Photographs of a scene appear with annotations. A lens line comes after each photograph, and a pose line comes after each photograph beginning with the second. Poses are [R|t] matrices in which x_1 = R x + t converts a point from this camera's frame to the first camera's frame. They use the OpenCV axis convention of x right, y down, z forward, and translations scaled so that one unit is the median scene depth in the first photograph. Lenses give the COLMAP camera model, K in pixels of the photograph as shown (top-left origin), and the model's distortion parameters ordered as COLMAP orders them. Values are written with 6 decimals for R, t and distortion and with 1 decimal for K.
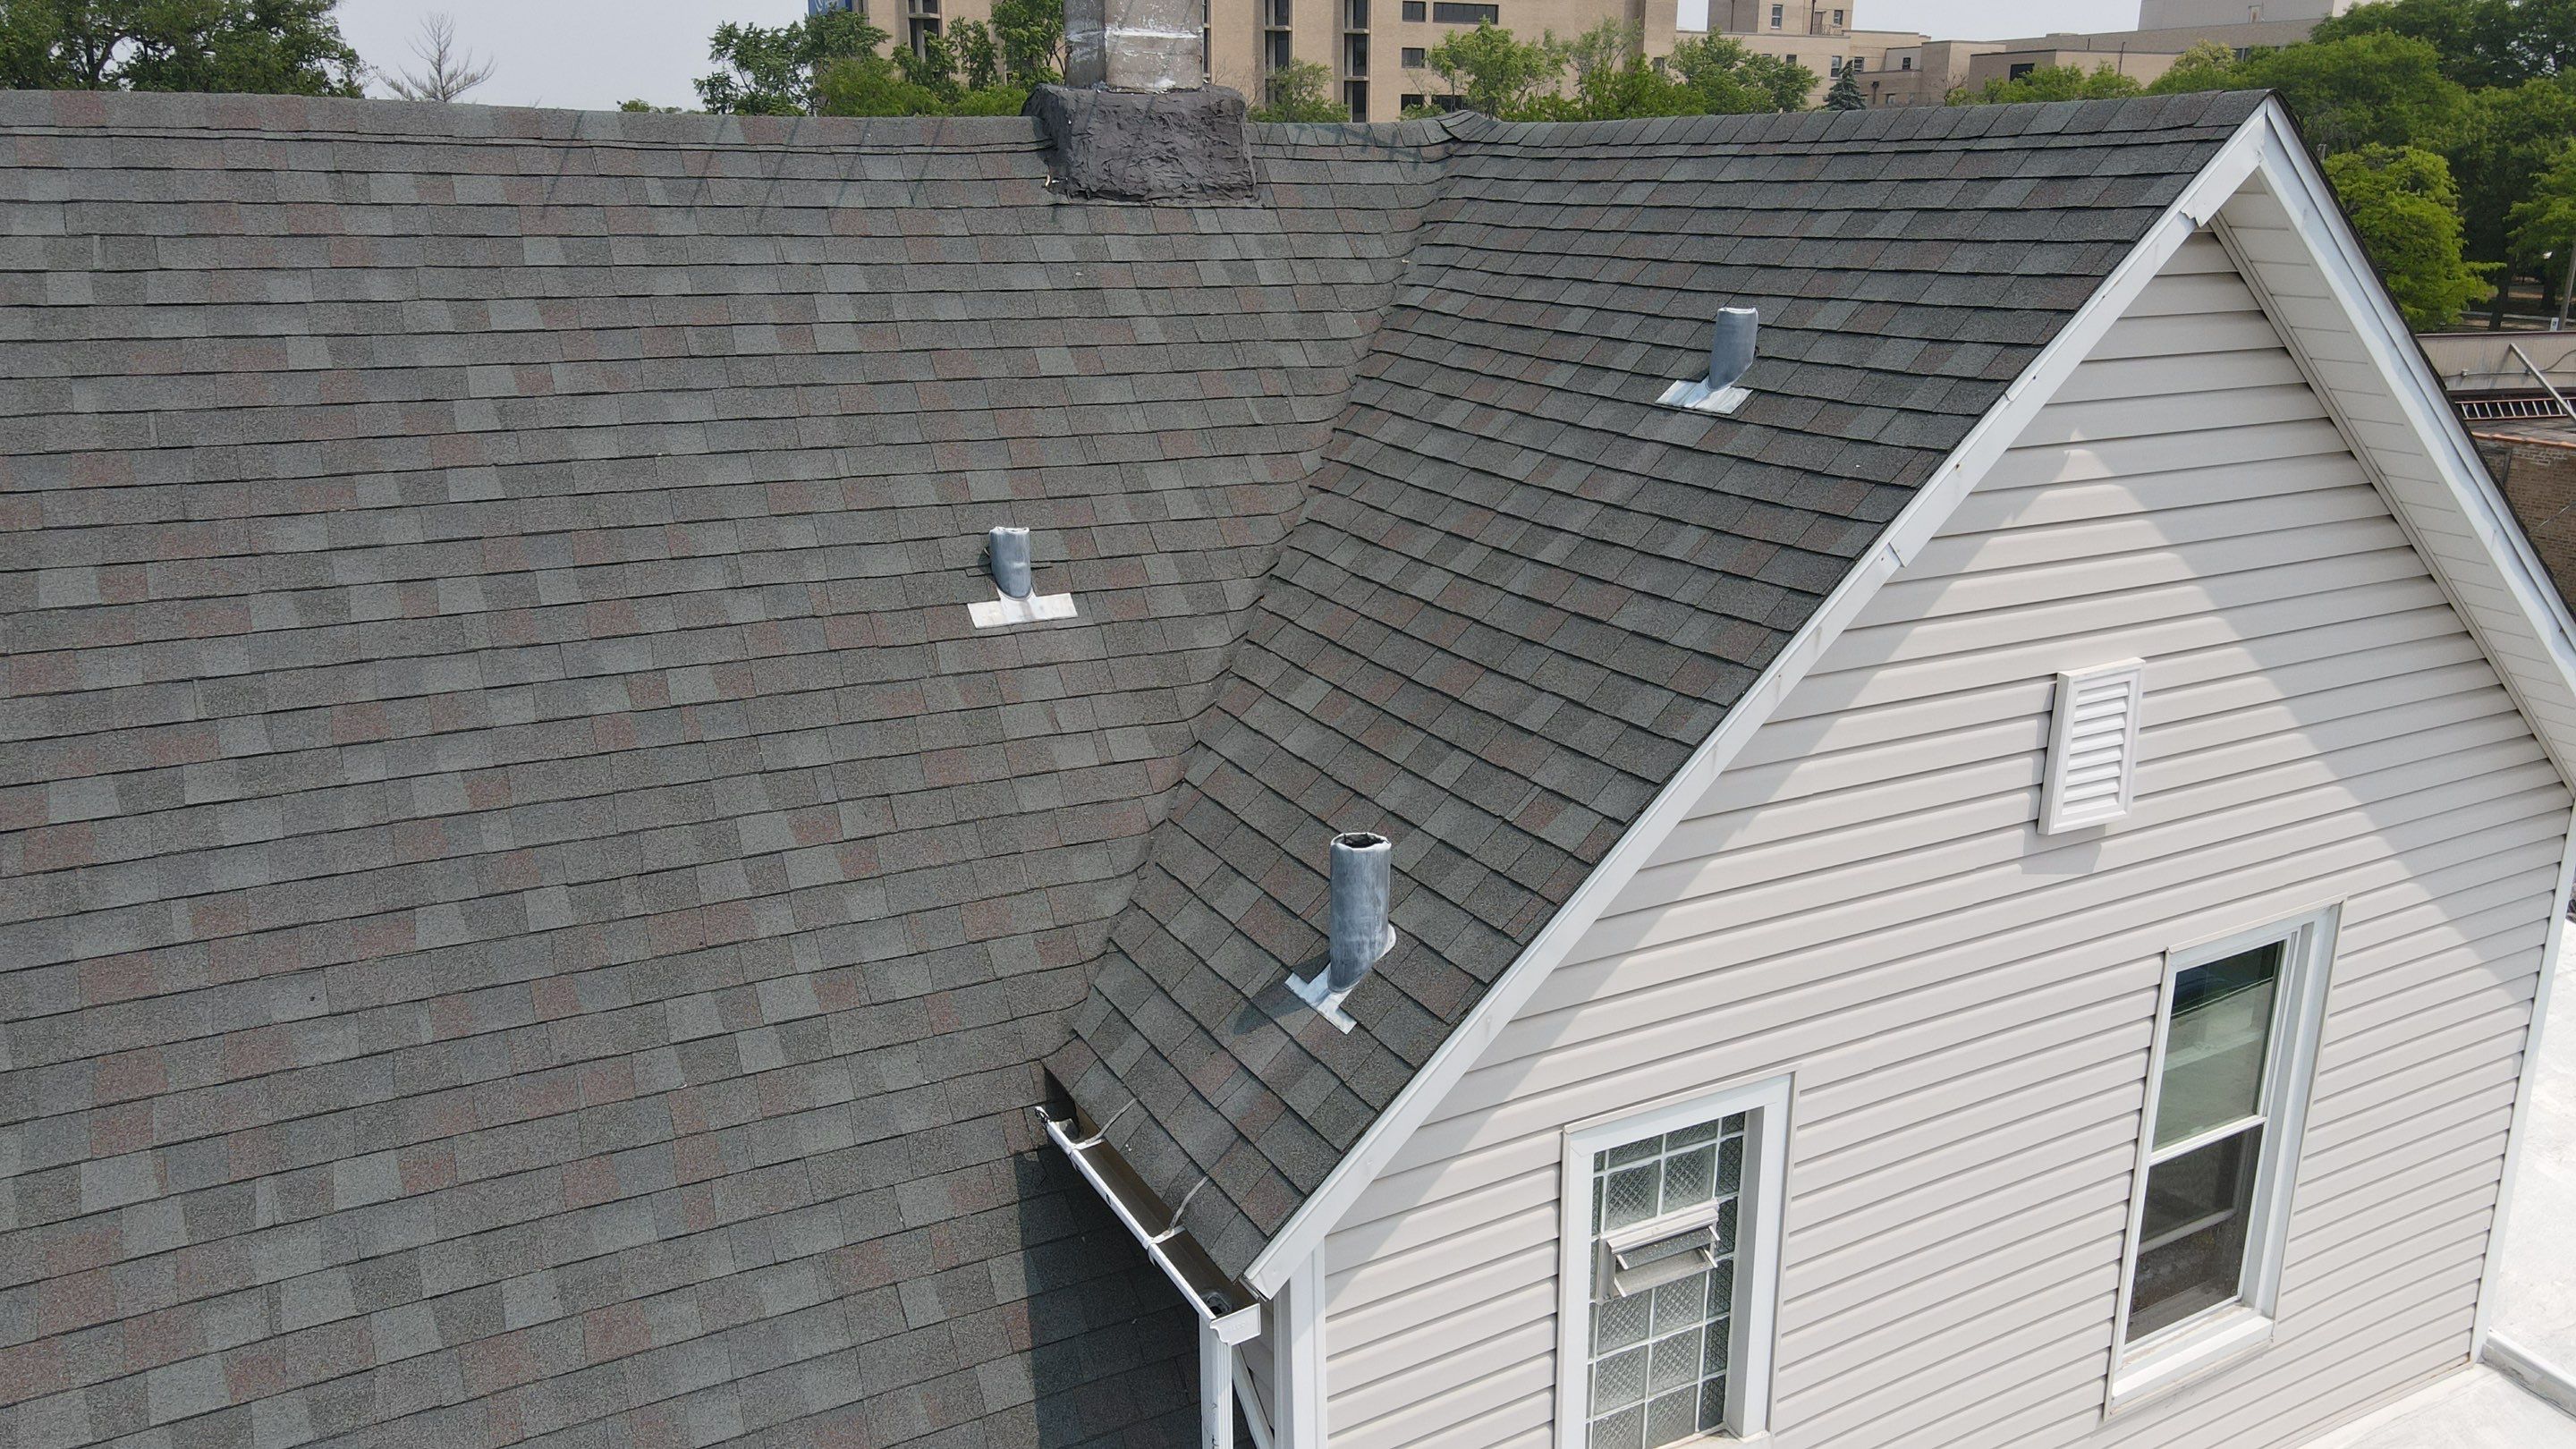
lens RADIAL K [[1913.3, 0, 1296.1], [0, 1913.3, 724.9], [0, 0, 1]] dist [-0.007059, 0.030898]
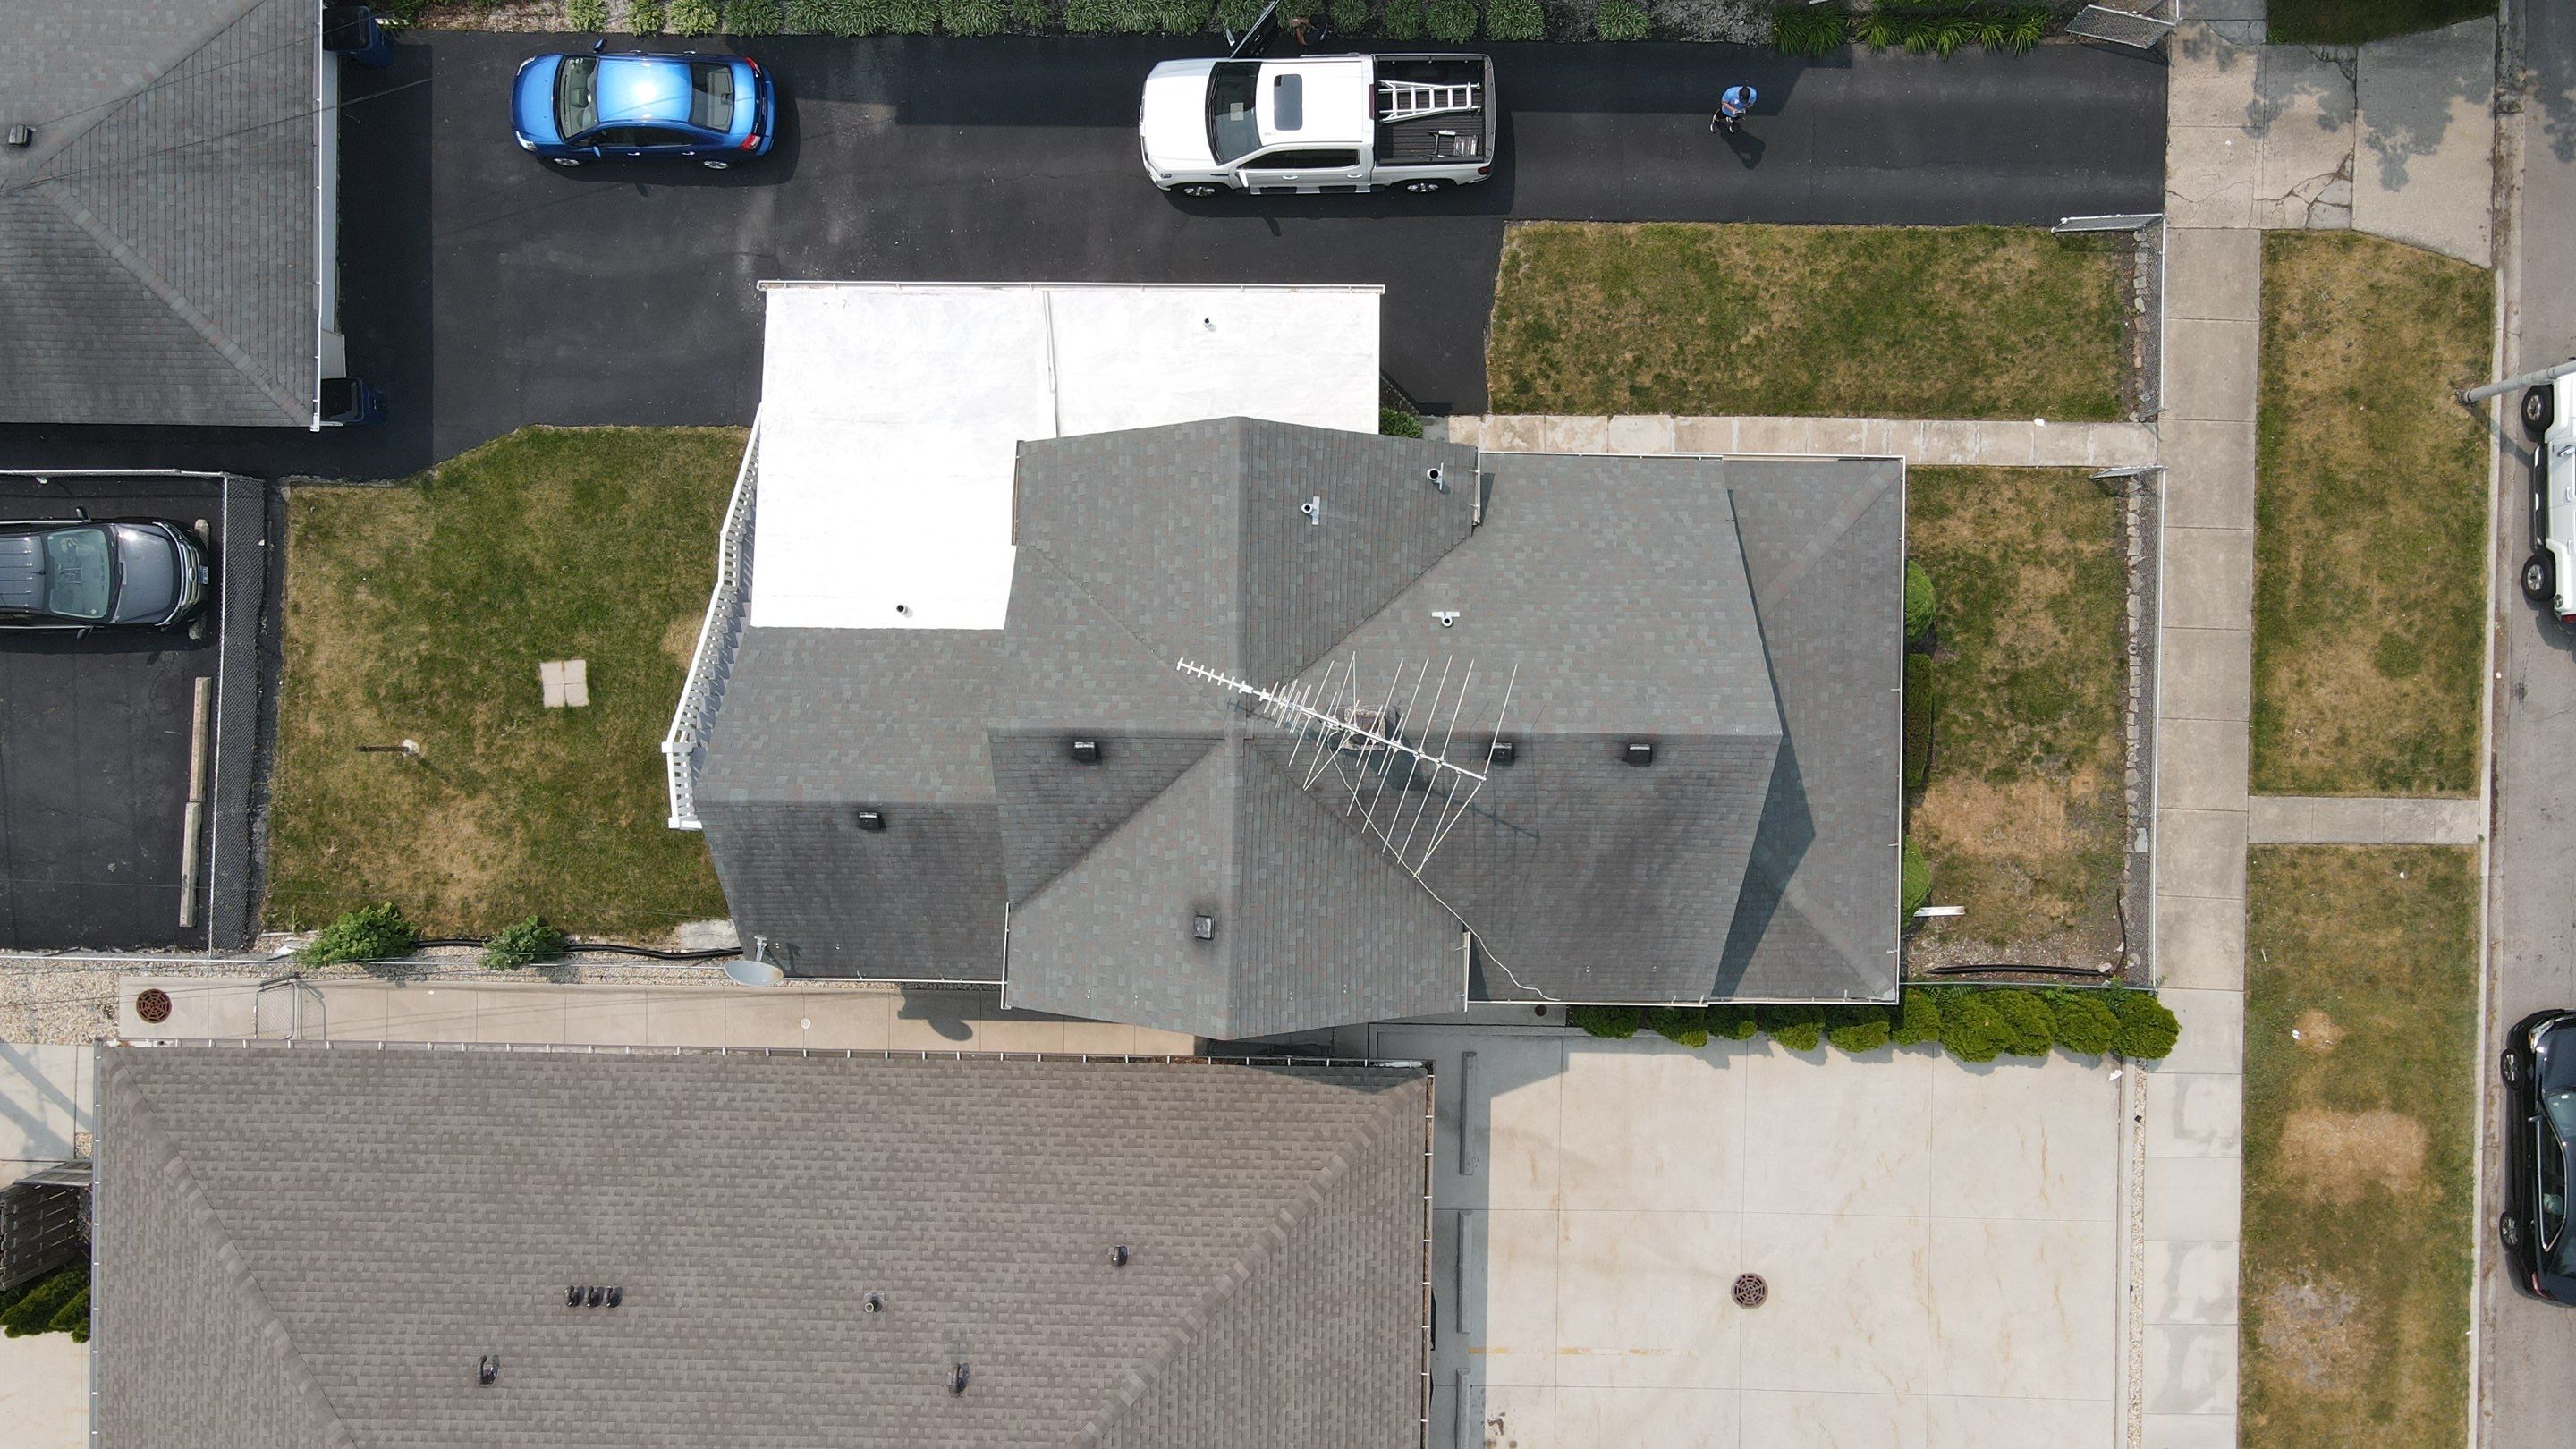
lens RADIAL K [[1913.3, 0, 1287.4], [0, 1913.3, 714.8], [0, 0, 1]] dist [-0.007059, 0.030898]
pose [[-0.868896, -0.494950, 0.006669, 0.017150], [0.153569, -0.256737, 0.954203, -4.409049], [-0.470571, 0.830127, 0.299086, 0.139710]]
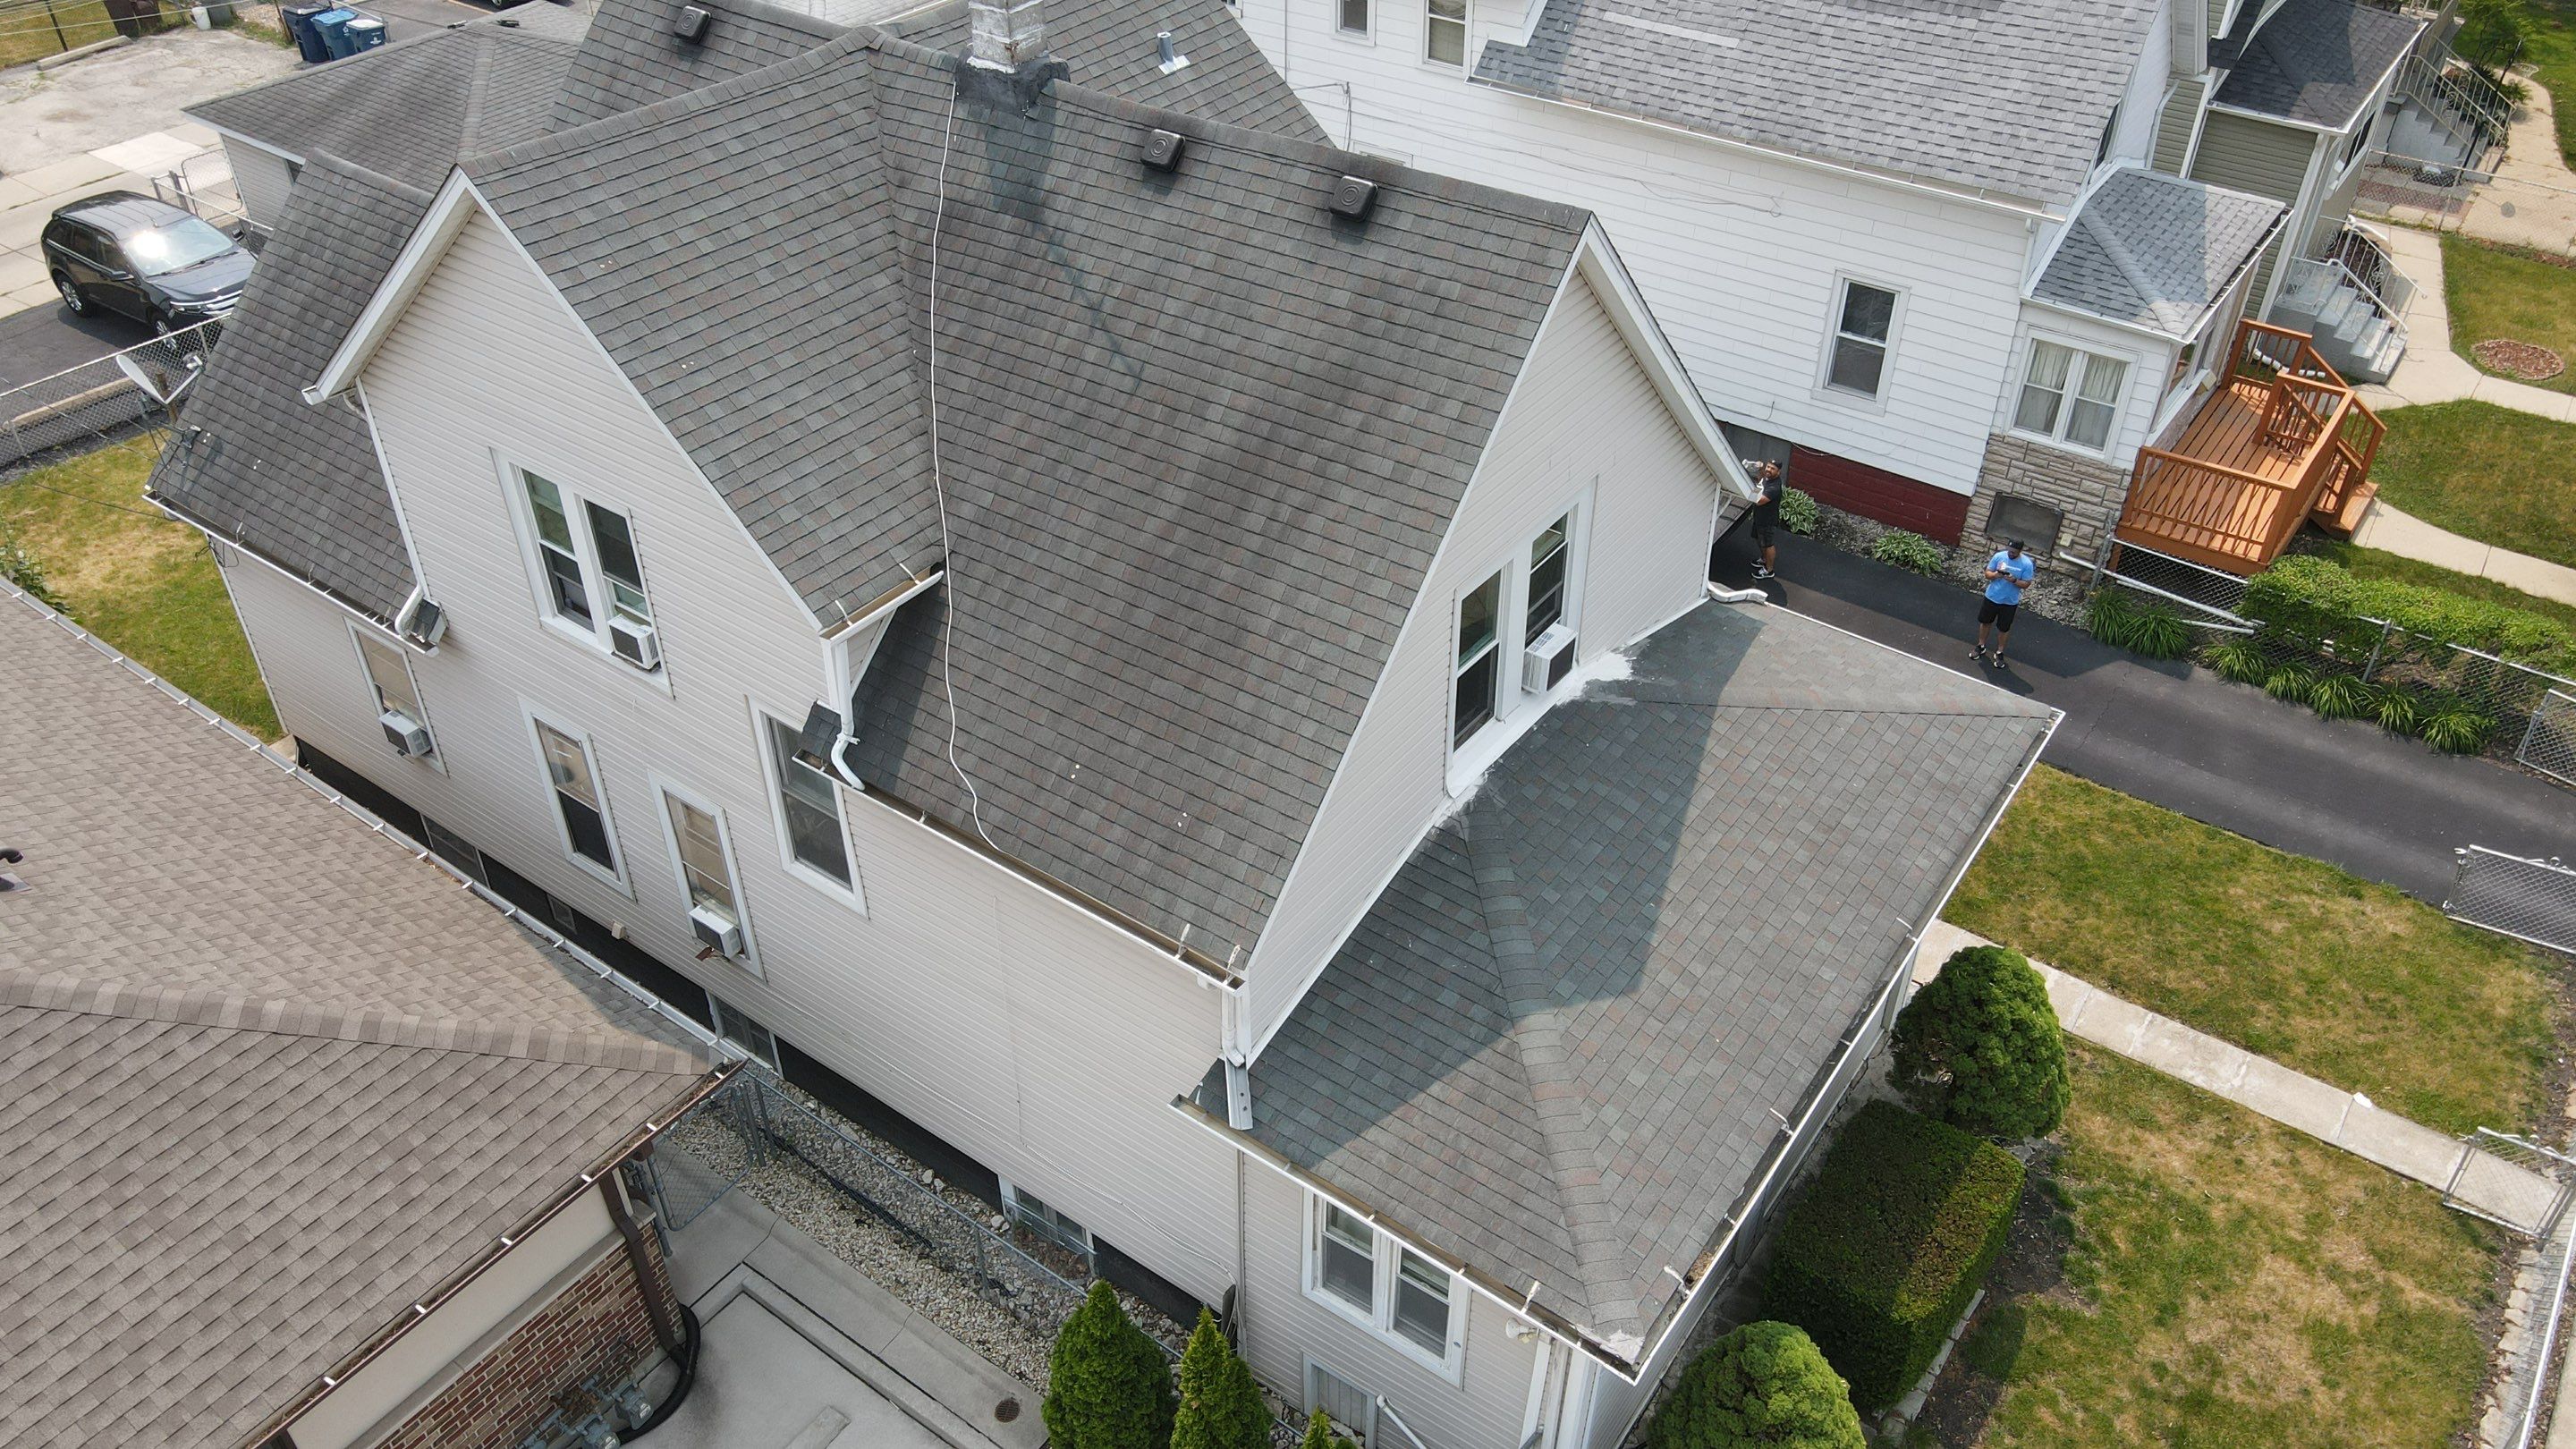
lens RADIAL K [[1913.3, 0, 1292.7], [0, 1913.3, 725.3], [0, 0, 1]] dist [-0.007059, 0.030898]
pose [[-0.430261, -0.549485, 0.716200, -2.664585], [0.257696, 0.685612, 0.680830, -1.490178], [-0.865140, 0.477496, -0.153393, 1.830662]]
